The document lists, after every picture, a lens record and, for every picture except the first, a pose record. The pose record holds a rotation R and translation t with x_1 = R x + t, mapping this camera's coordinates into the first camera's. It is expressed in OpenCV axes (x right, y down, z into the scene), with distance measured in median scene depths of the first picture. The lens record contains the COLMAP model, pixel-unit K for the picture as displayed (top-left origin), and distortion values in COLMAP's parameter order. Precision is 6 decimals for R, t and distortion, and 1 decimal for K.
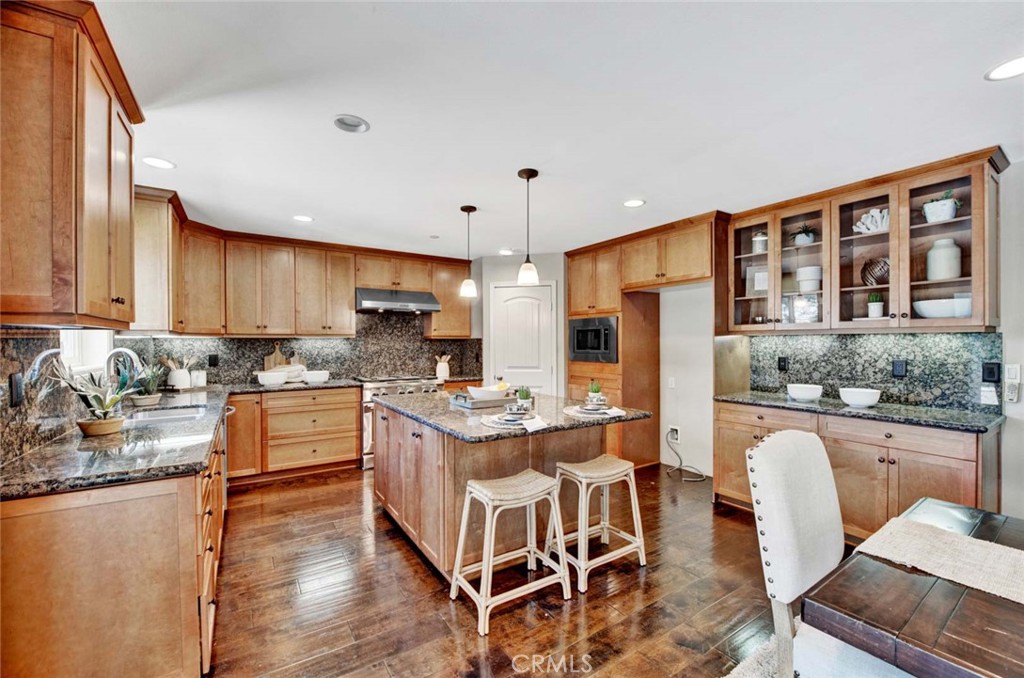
lens RADIAL K [[414.3, 0, 512.0], [0, 414.3, 339.0], [0, 0, 1]] dist [-0.001213, -0.000154]
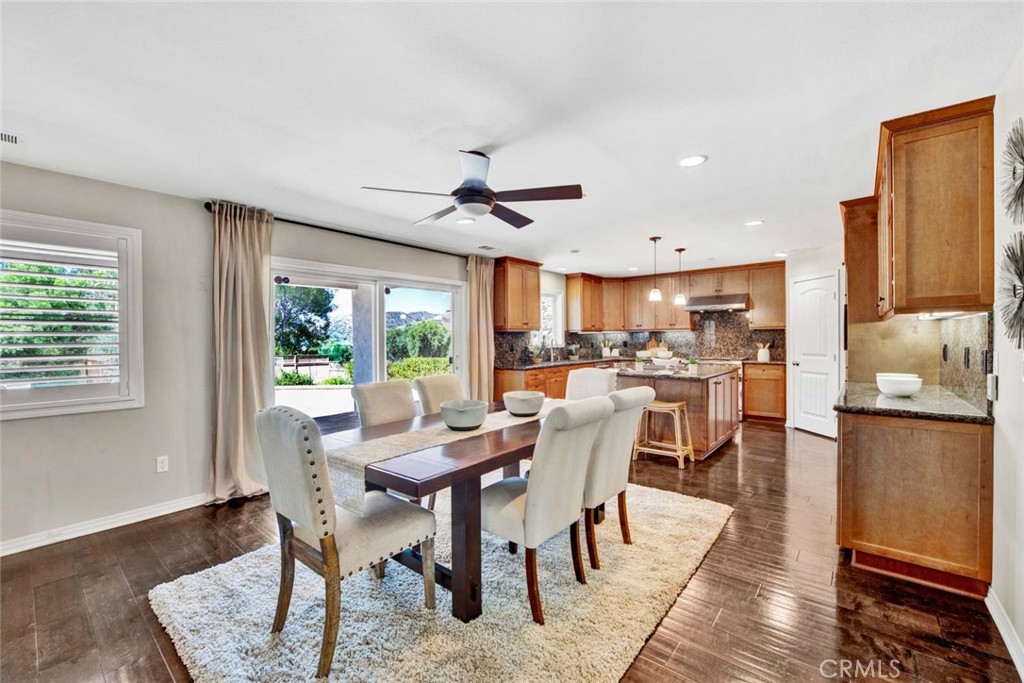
lens RADIAL K [[421.3, 0, 519.5], [0, 421.3, 352.0], [0, 0, 1]] dist [-0.001792, -0.000701]
pose [[0.315152, 0.028997, -0.948598, 0.855550], [0.017825, 0.999176, 0.036465, 0.007711], [0.948874, -0.028401, 0.314375, -0.082933]]
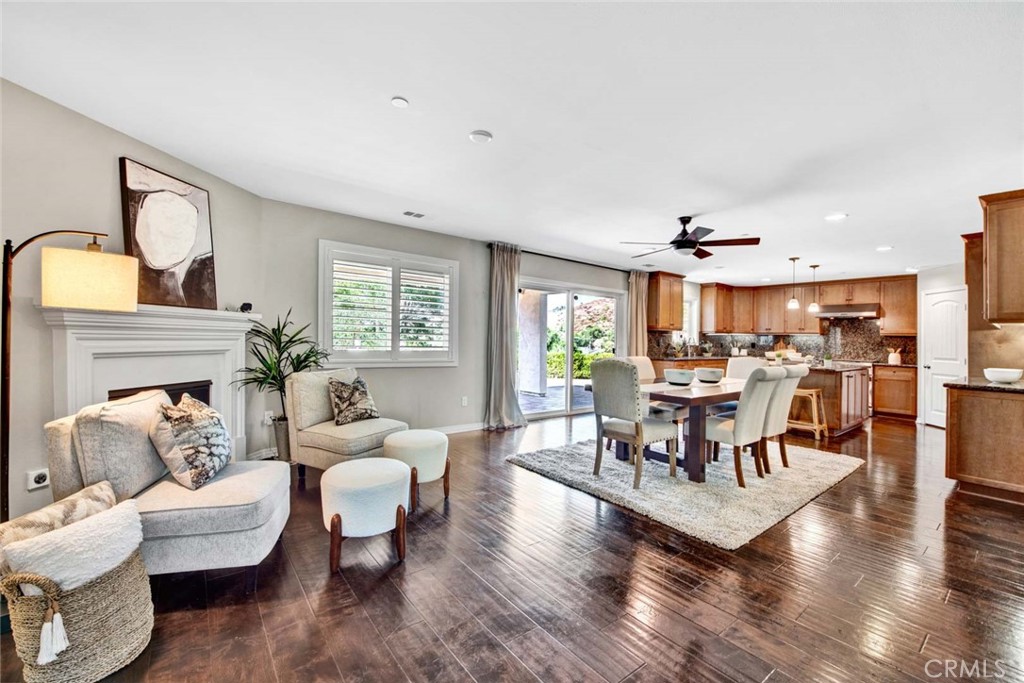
lens RADIAL K [[416.8, 0, 509.4], [0, 416.8, 333.2], [0, 0, 1]] dist [-0.020694, -0.000221]
pose [[0.083612, -0.008556, -0.996462, 1.153563], [-0.017546, 0.999795, -0.010057, 0.028315], [0.996344, 0.018325, 0.083445, -0.399415]]
